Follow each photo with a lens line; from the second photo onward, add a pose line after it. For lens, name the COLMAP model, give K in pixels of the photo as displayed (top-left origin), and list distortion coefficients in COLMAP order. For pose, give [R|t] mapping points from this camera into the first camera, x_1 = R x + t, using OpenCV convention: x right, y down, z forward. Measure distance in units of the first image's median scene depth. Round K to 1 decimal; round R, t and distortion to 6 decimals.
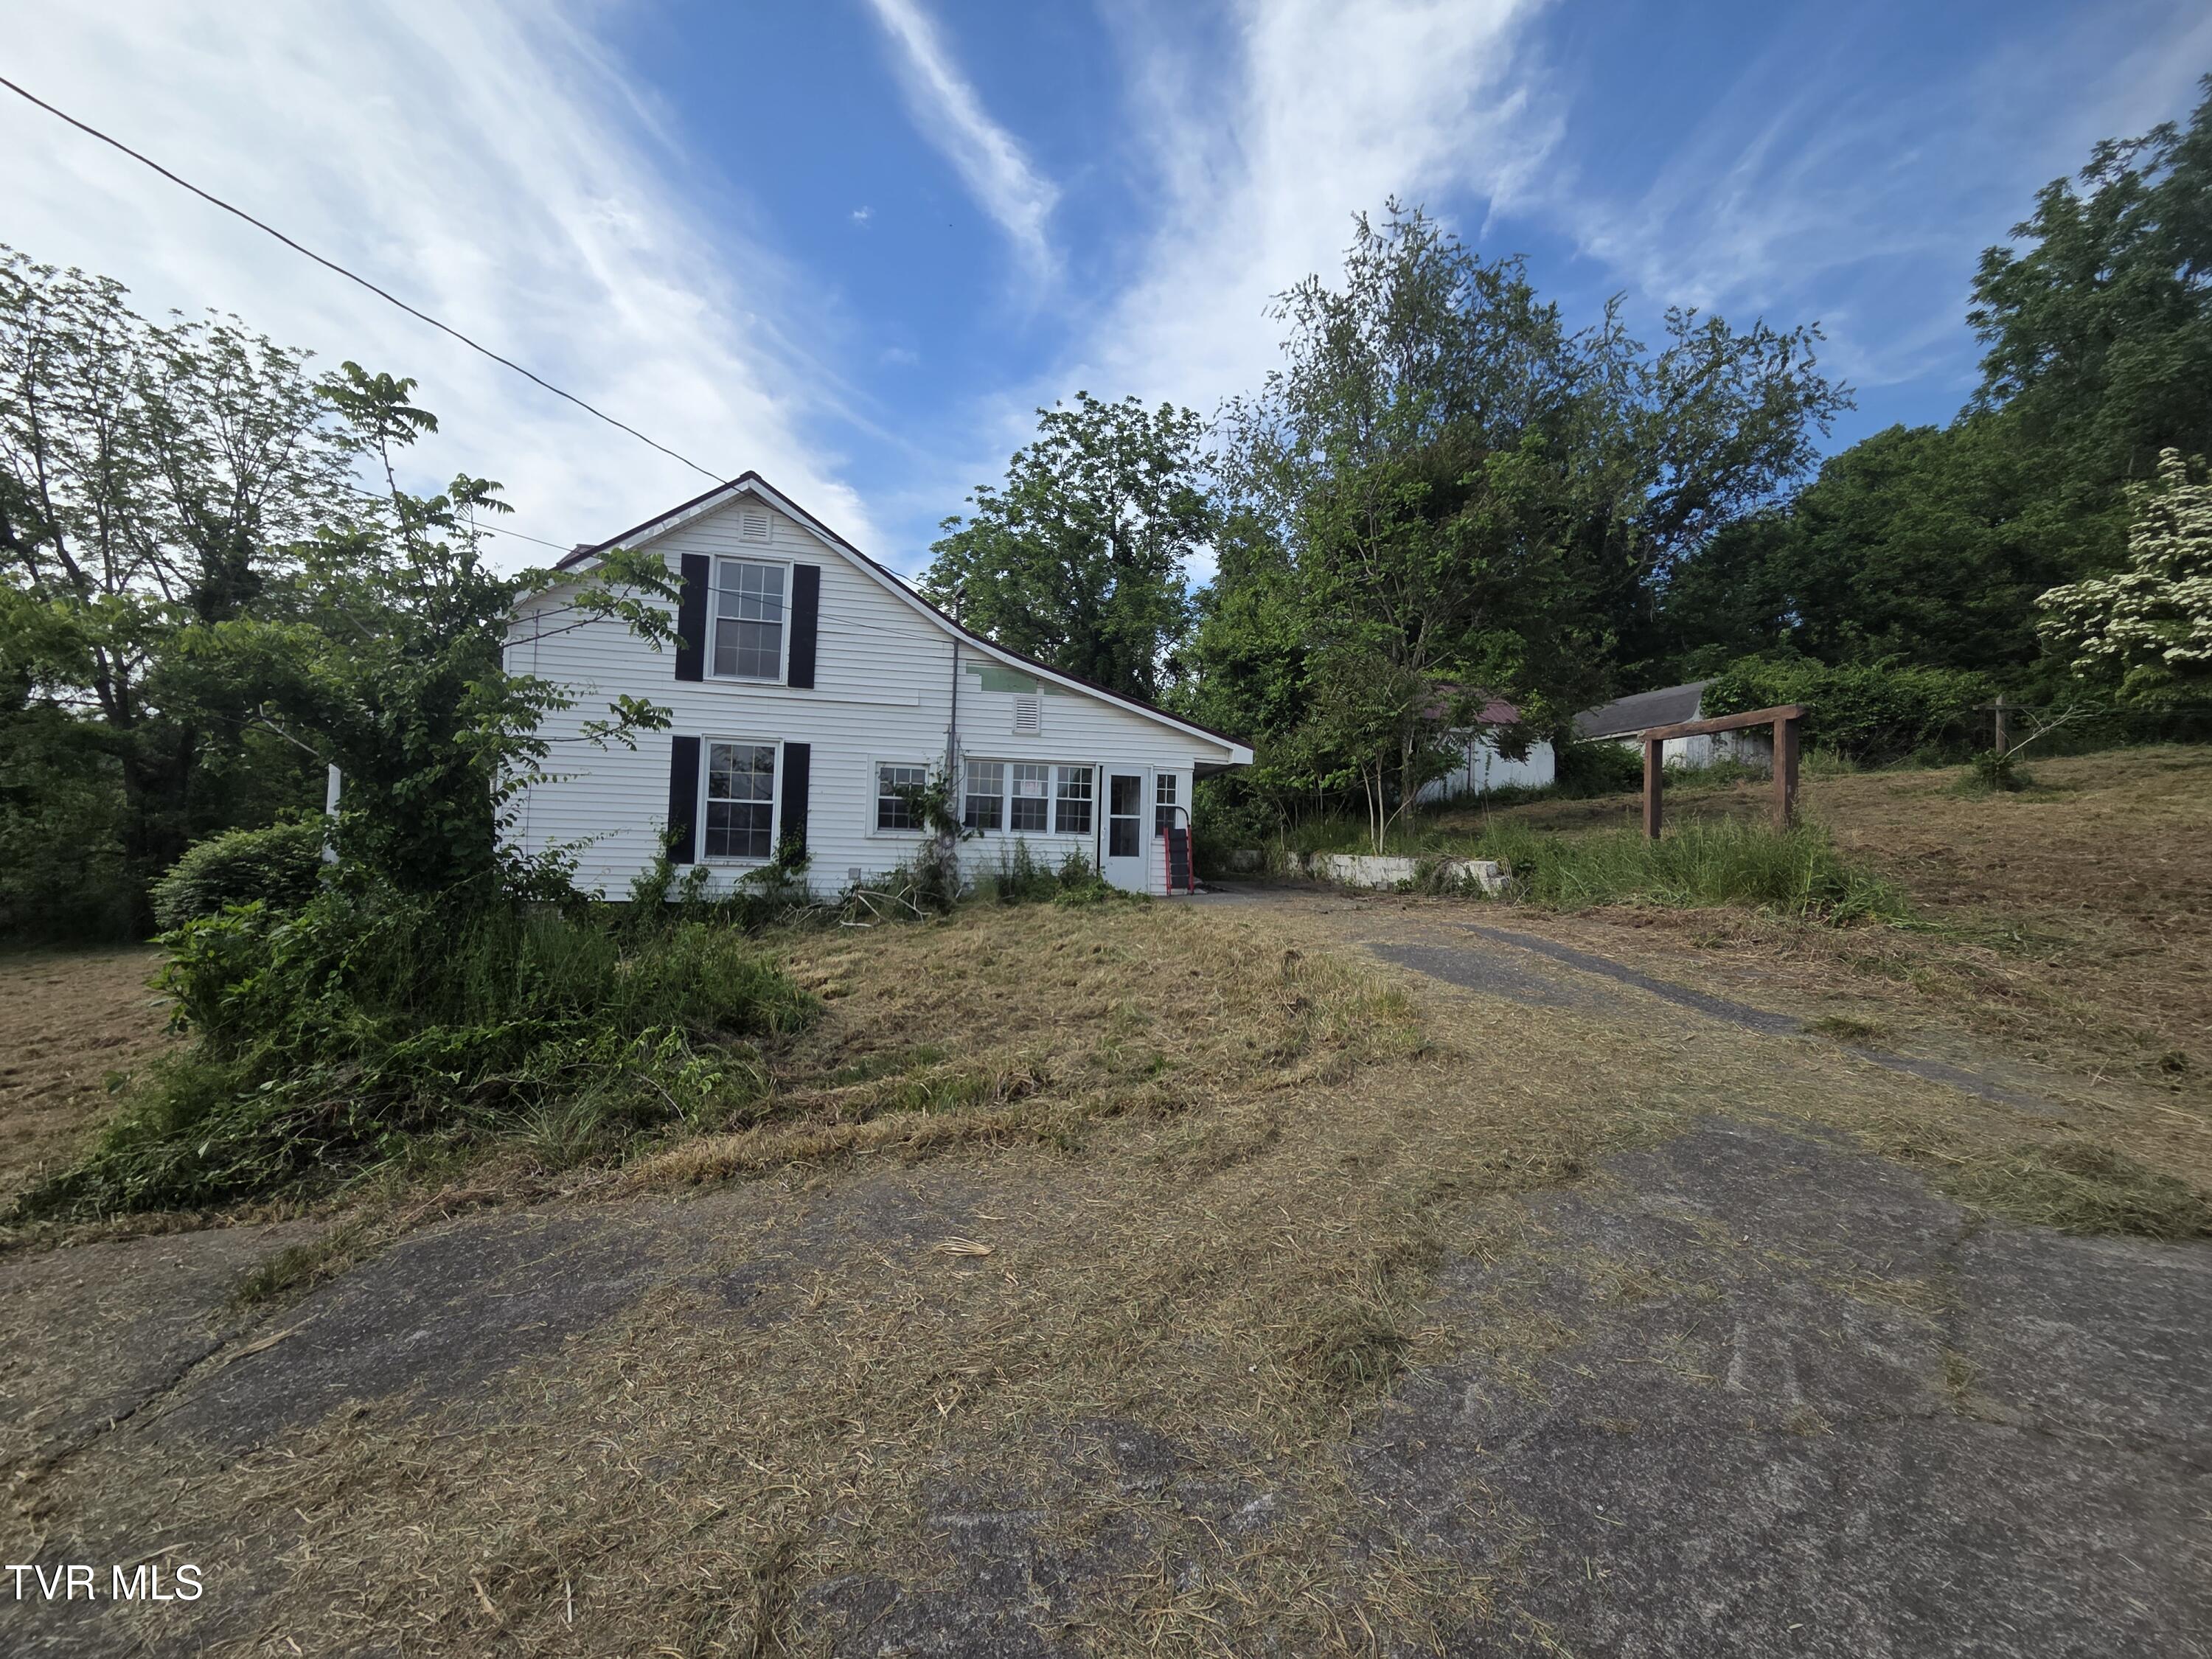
lens RADIAL K [[911.6, 0, 1095.4], [0, 911.6, 818.3], [0, 0, 1]] dist [0.002972, -0.000231]
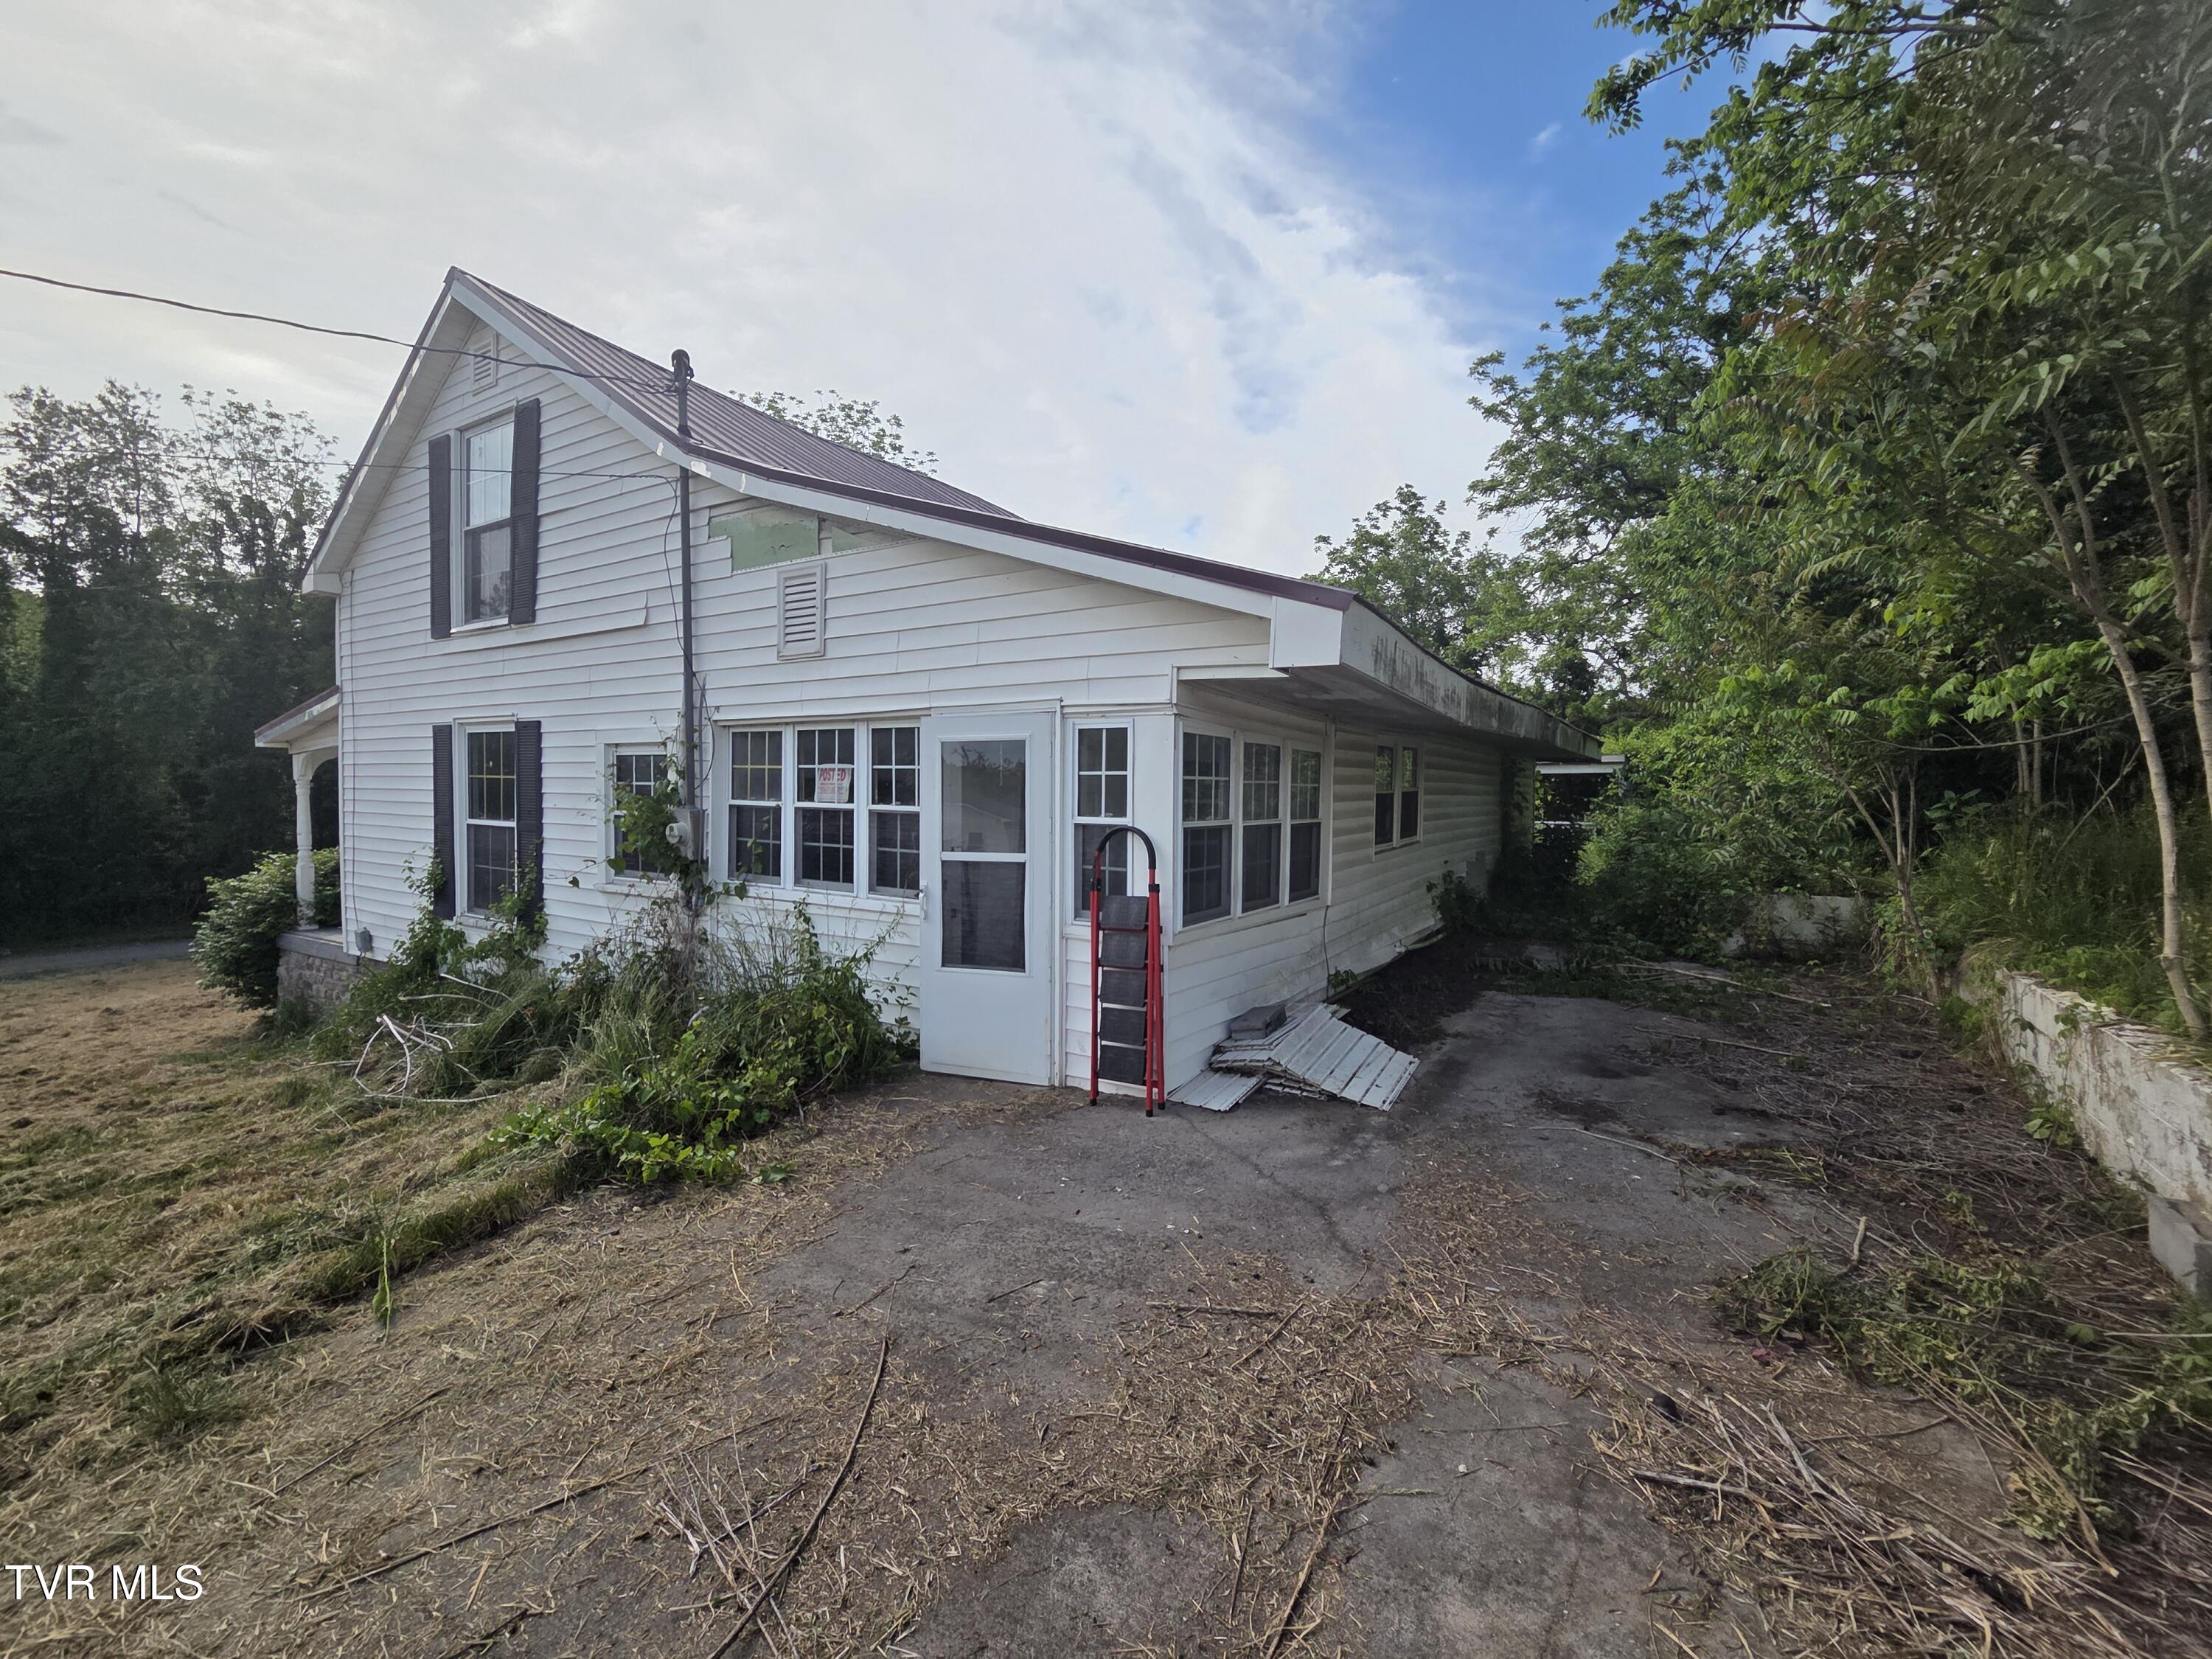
lens RADIAL K [[911.6, 0, 1097.2], [0, 911.6, 829.1], [0, 0, 1]] dist [0.002972, -0.000231]
pose [[0.726819, 0.007050, -0.686793, 0.314552], [0.031754, 0.998533, 0.043855, -0.027157], [0.686095, -0.053683, 0.725529, 0.786247]]
